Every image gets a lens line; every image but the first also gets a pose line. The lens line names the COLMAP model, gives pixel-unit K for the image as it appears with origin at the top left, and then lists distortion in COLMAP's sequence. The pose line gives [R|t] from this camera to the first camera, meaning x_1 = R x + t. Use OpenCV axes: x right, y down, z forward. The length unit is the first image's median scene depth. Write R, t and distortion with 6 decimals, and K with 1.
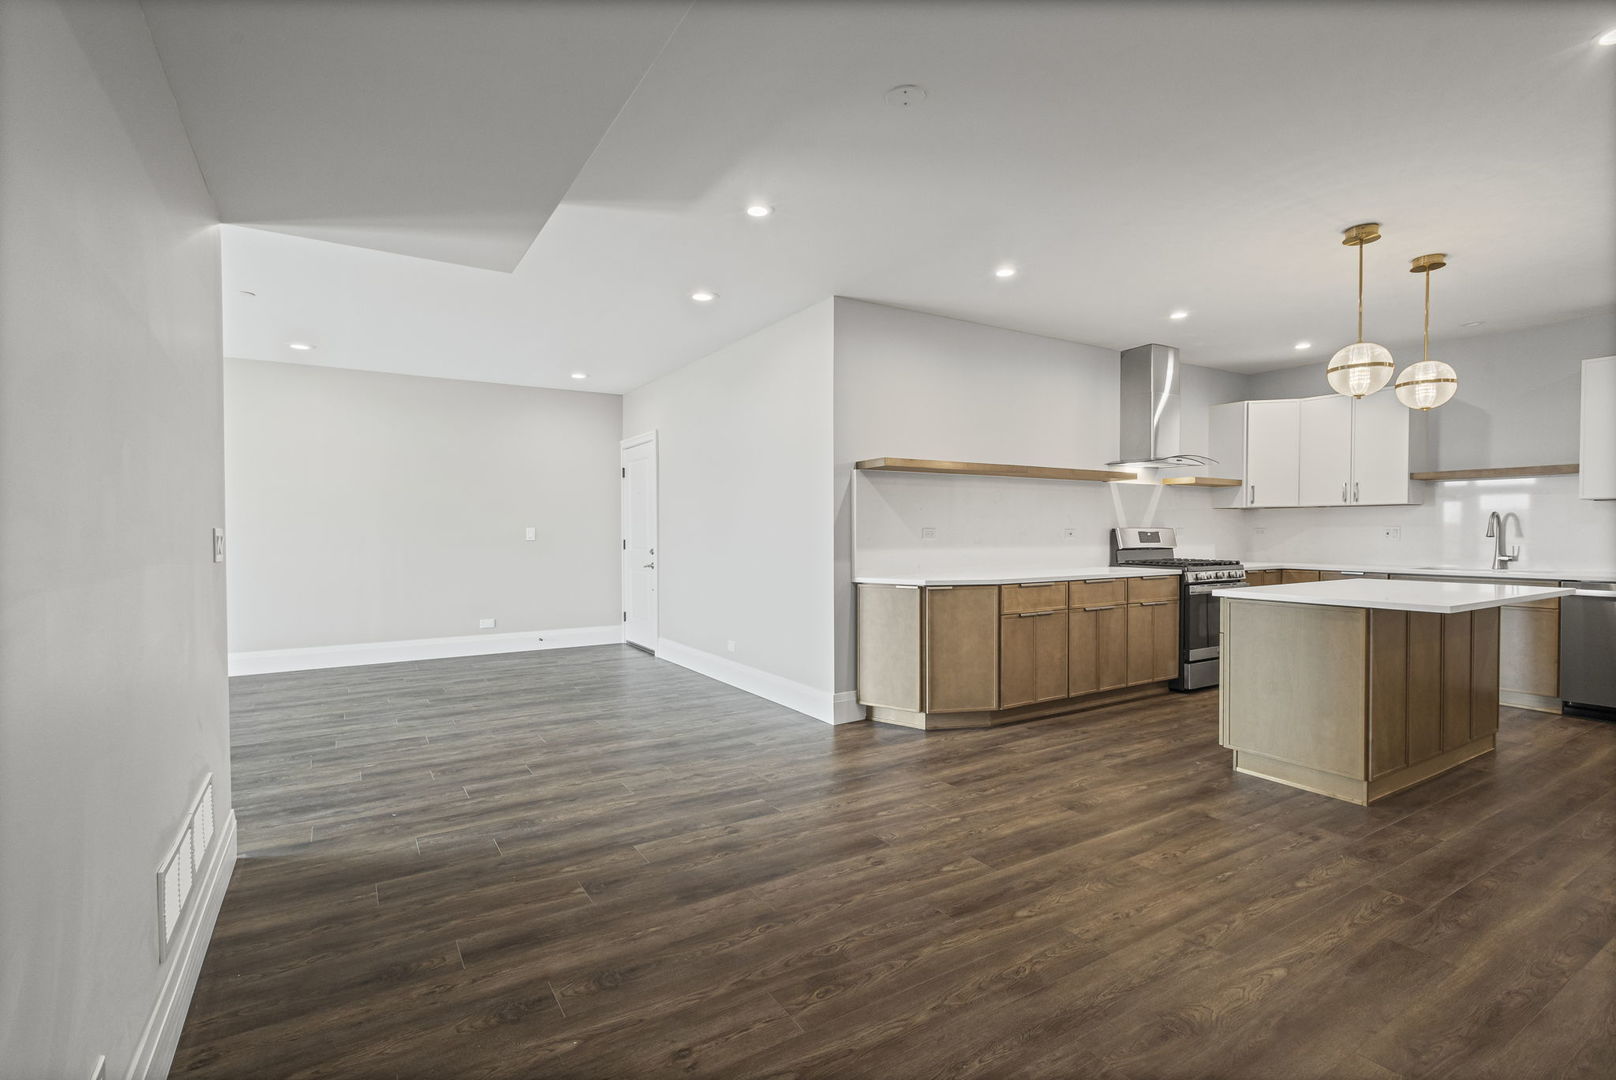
lens RADIAL K [[752.4, 0, 800.6], [0, 752.4, 545.5], [0, 0, 1]] dist [0.003849, -0.000076]
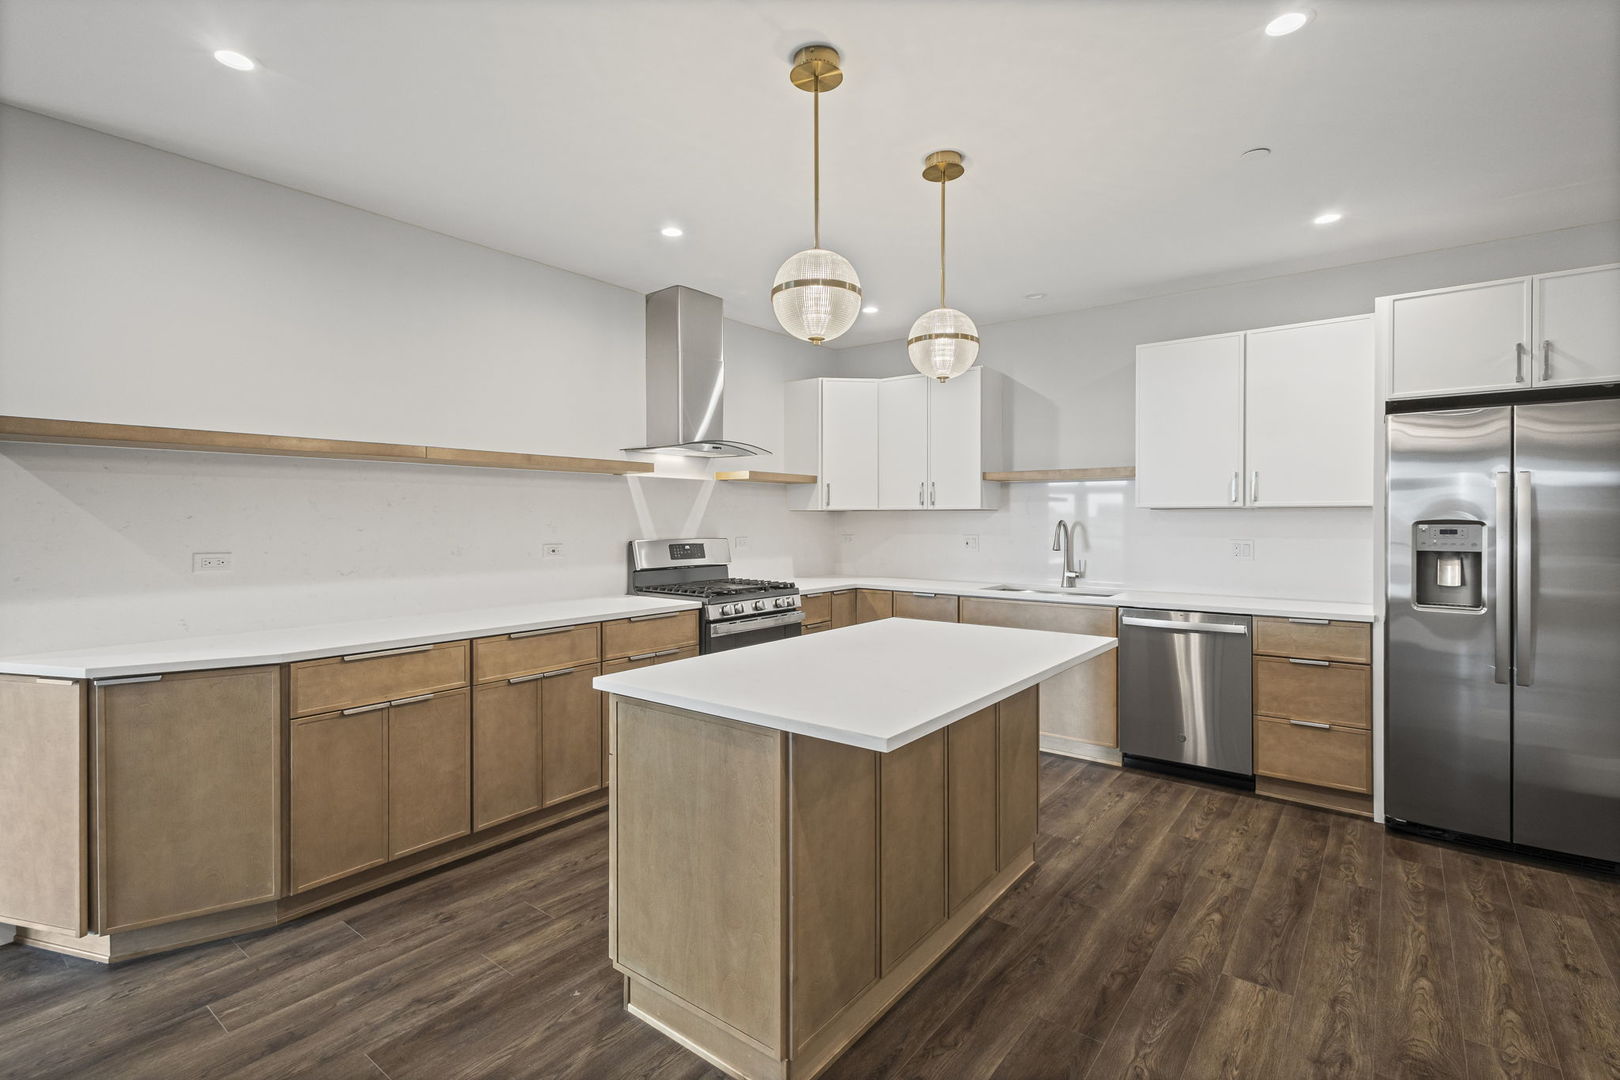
lens RADIAL K [[760.8, 0, 803.0], [0, 760.8, 523.7], [0, 0, 1]] dist [0.007916, -0.000722]
pose [[0.937741, -0.000955, 0.347335, 0.396461], [0.005940, 0.999894, -0.013288, -0.035145], [-0.347286, 0.014523, 0.937647, 0.339602]]
